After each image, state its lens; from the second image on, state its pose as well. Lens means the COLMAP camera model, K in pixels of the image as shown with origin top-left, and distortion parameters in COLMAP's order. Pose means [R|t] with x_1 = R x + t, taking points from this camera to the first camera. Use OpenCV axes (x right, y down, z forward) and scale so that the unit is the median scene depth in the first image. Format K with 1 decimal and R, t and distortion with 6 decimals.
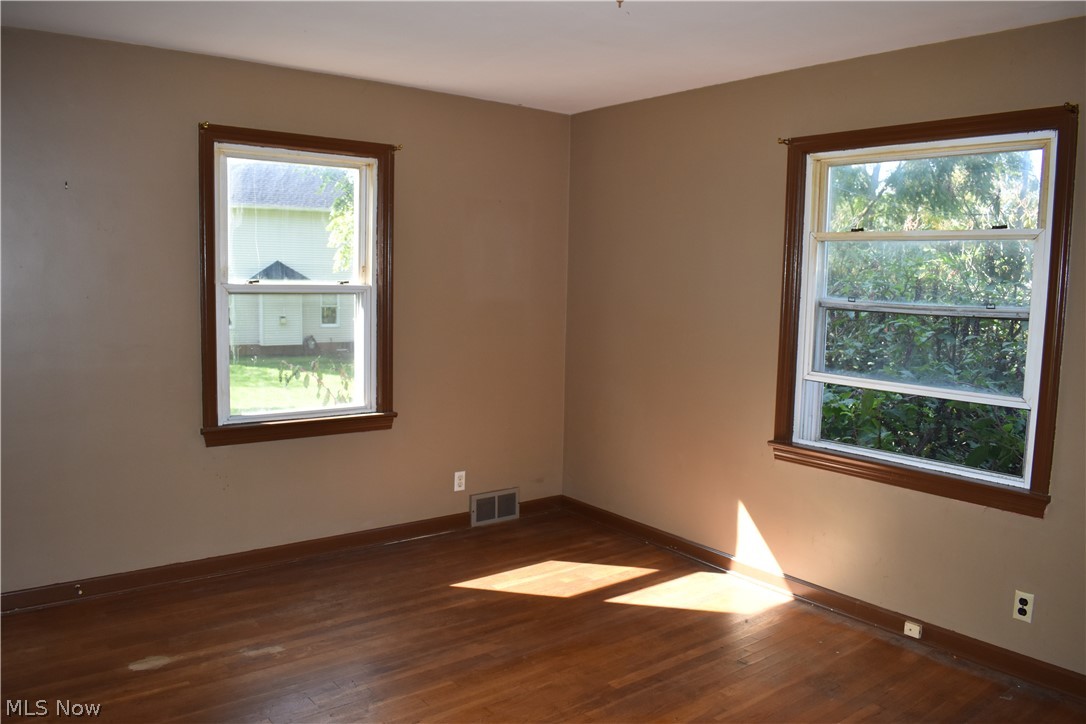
lens RADIAL K [[841.1, 0, 547.0], [0, 841.1, 362.9], [0, 0, 1]] dist [-0.081226, 0.008889]
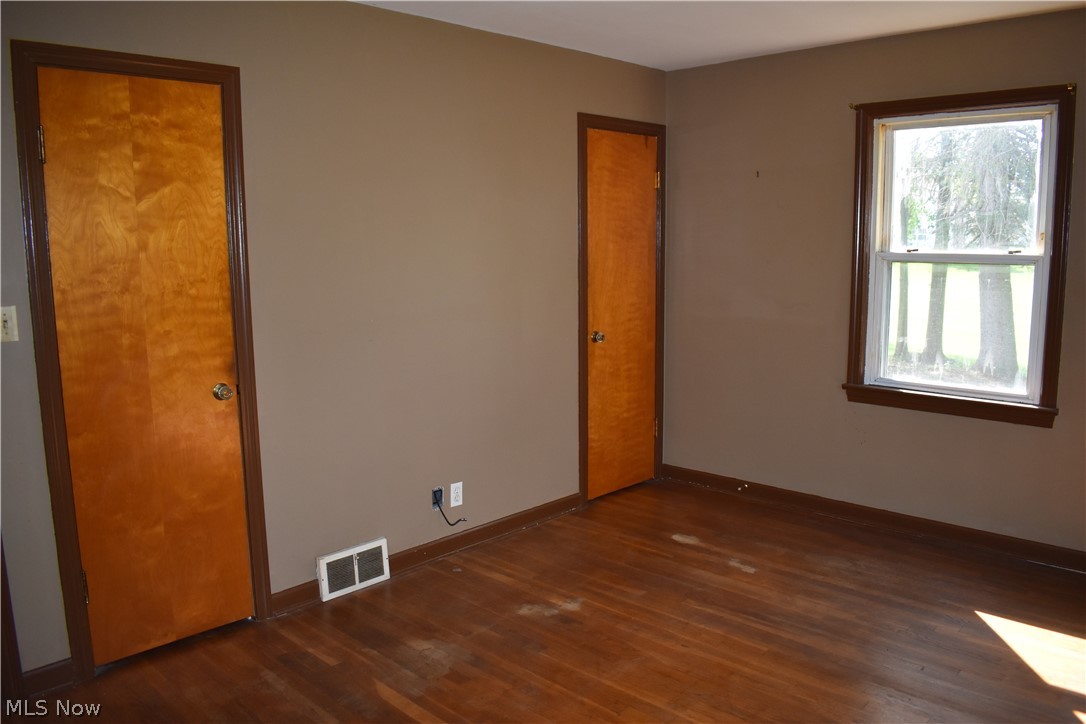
lens RADIAL K [[841.1, 0, 547.0], [0, 841.1, 362.9], [0, 0, 1]] dist [-0.081226, 0.008889]
pose [[0.137790, 0.120679, -0.983082, 0.620640], [-0.089869, 0.989979, 0.108930, -0.033384], [0.986376, 0.073339, 0.147254, 0.445581]]
